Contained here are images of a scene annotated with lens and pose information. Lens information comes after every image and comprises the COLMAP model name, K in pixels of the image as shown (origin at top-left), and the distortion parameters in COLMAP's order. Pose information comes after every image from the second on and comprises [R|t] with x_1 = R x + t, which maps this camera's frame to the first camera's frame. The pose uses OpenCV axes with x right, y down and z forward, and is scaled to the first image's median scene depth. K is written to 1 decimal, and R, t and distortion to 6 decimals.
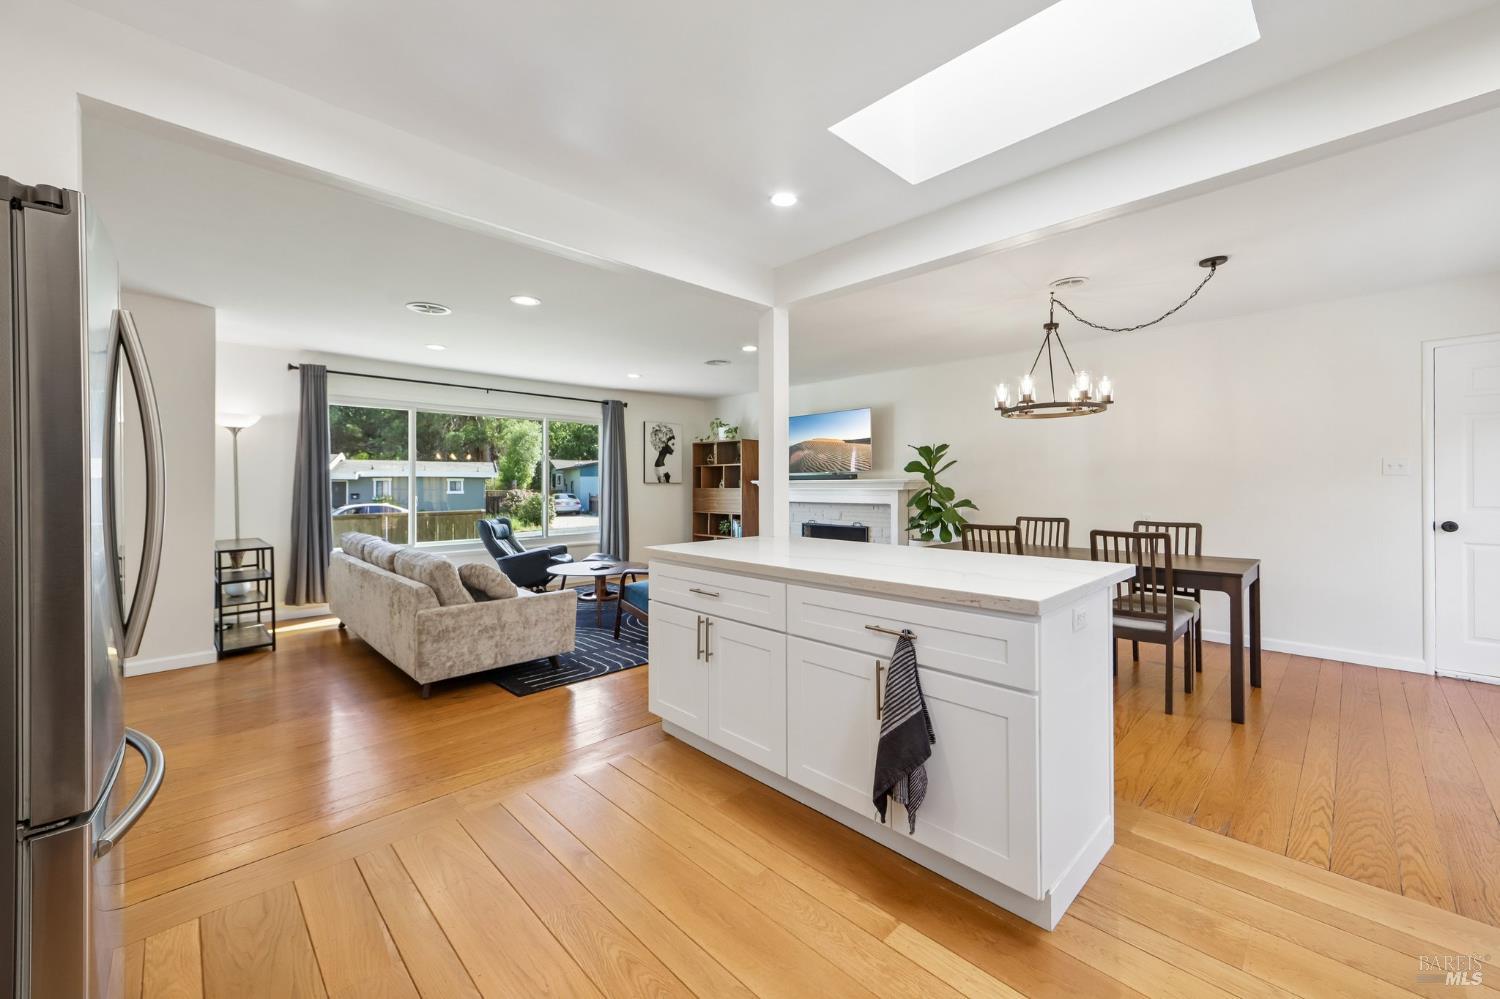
lens RADIAL K [[590.0, 0, 768.3], [0, 590.0, 482.2], [0, 0, 1]] dist [0.002357, 0.000233]
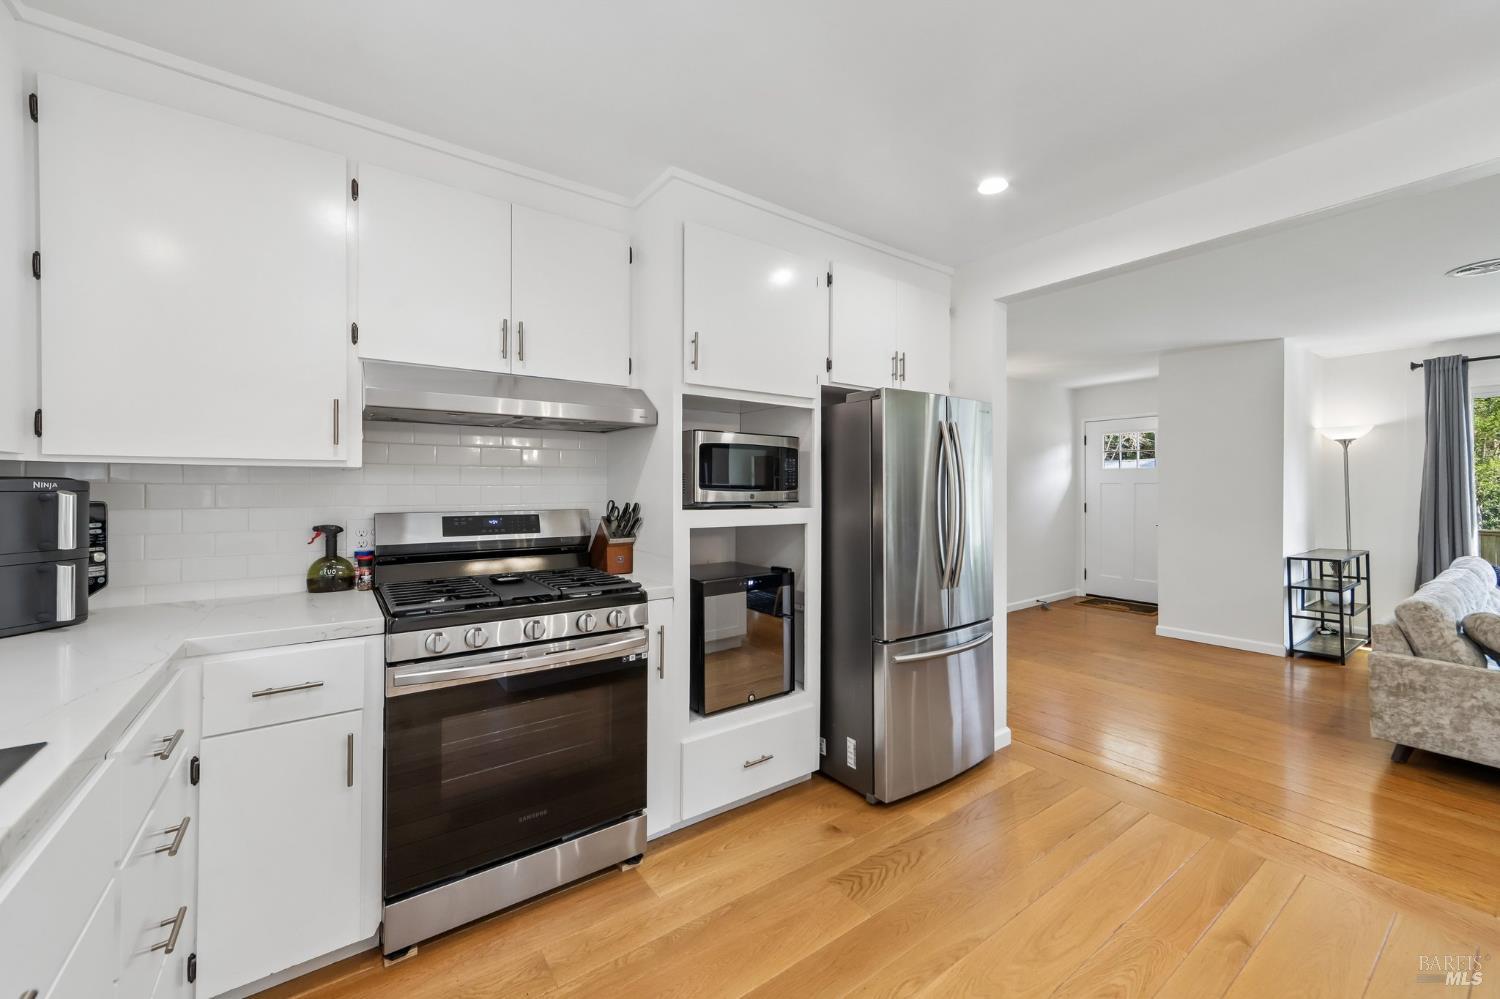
lens RADIAL K [[590.0, 0, 768.3], [0, 590.0, 482.2], [0, 0, 1]] dist [0.002357, 0.000233]
pose [[-0.150456, -0.007889, -0.988585, 0.397764], [0.004485, 0.999952, -0.008662, -0.023651], [0.988606, -0.005737, -0.150414, 0.271174]]
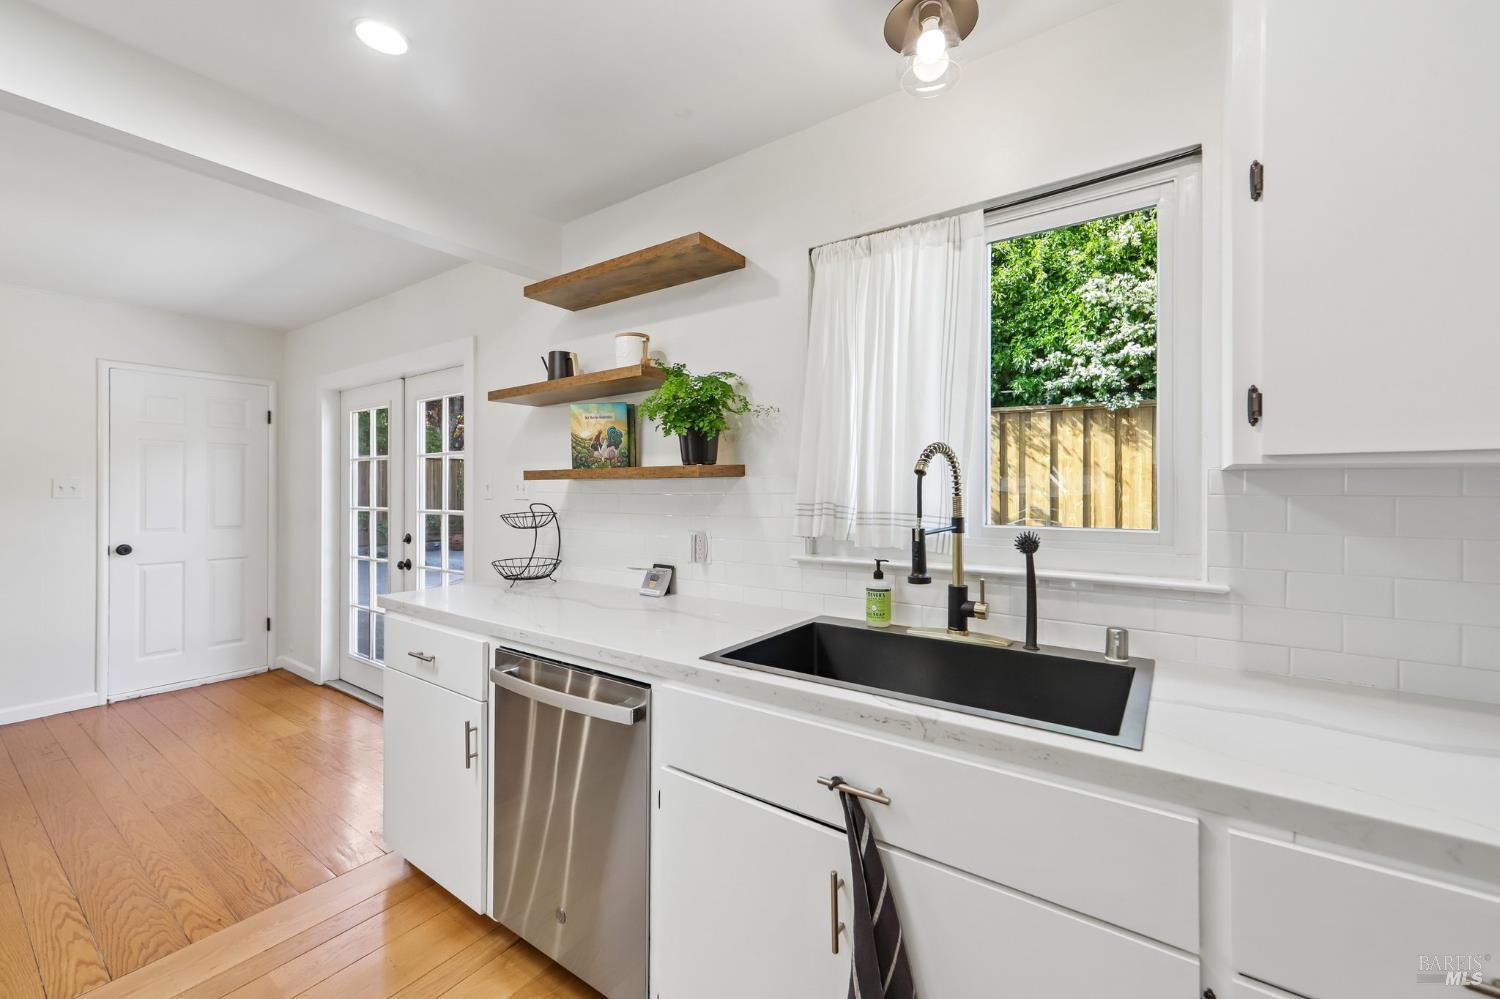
lens RADIAL K [[610.6, 0, 747.3], [0, 610.6, 489.9], [0, 0, 1]] dist [0.002790, 0.004992]
pose [[-0.158984, 0.001163, 0.987281, -0.048847], [-0.003430, 0.999993, -0.001731, -0.030979], [-0.987275, -0.003662, -0.158978, 0.139206]]
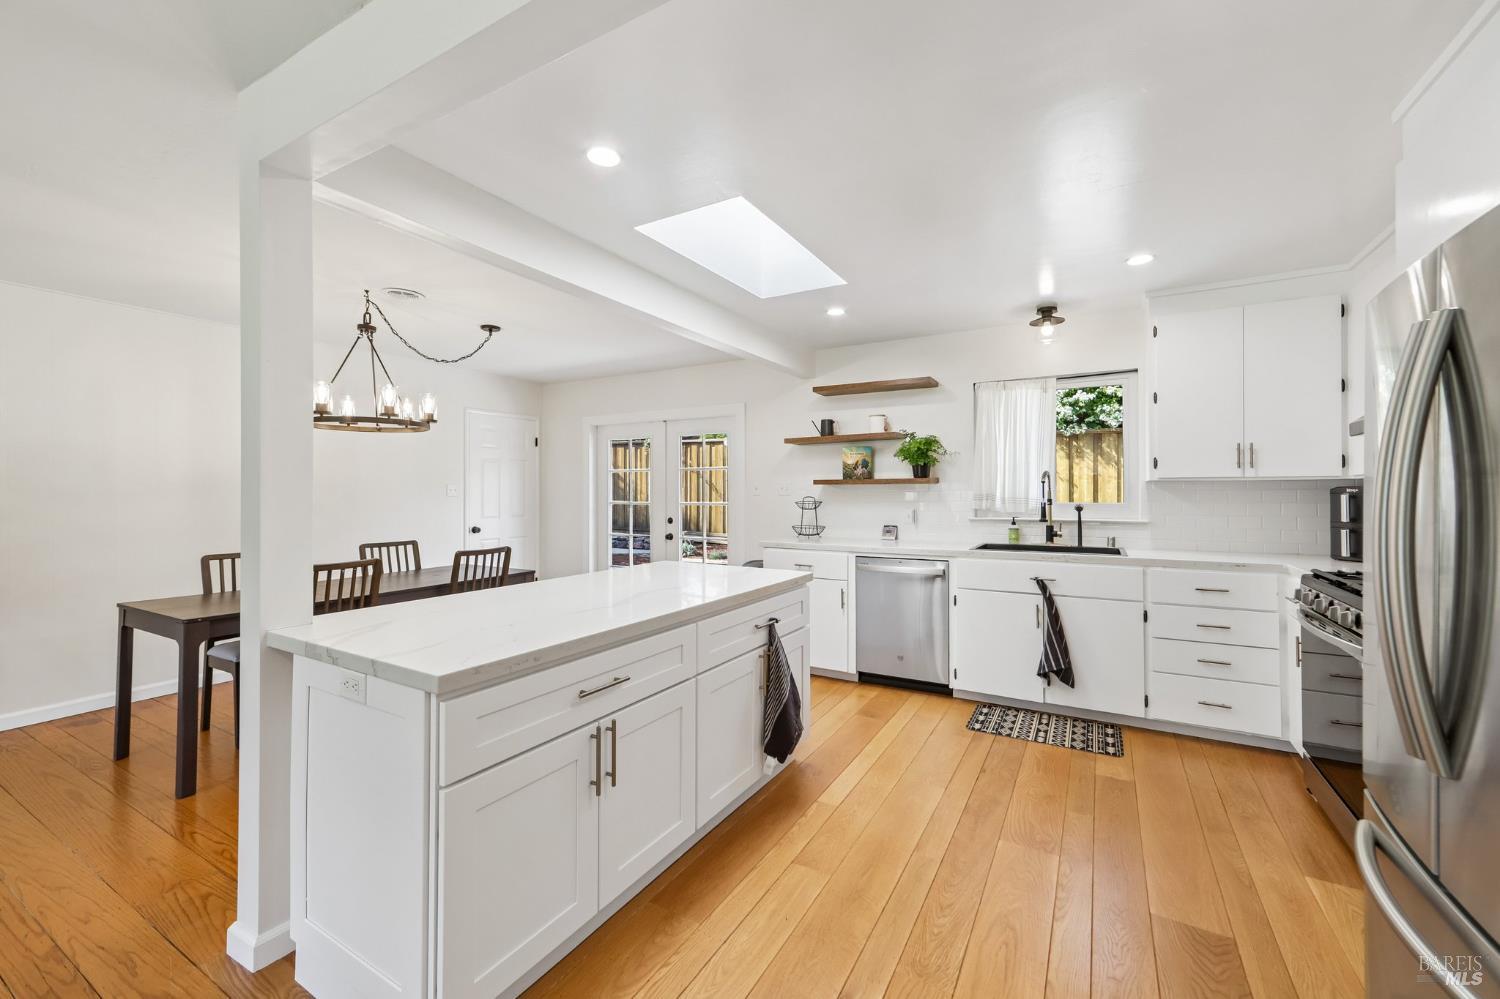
lens RADIAL K [[610.6, 0, 747.3], [0, 610.6, 489.9], [0, 0, 1]] dist [0.002790, 0.004992]
pose [[-0.255702, 0.005649, 0.966739, -0.637688], [-0.000546, 0.999982, -0.005988, -0.022215], [-0.966755, -0.002059, -0.255694, 0.803229]]
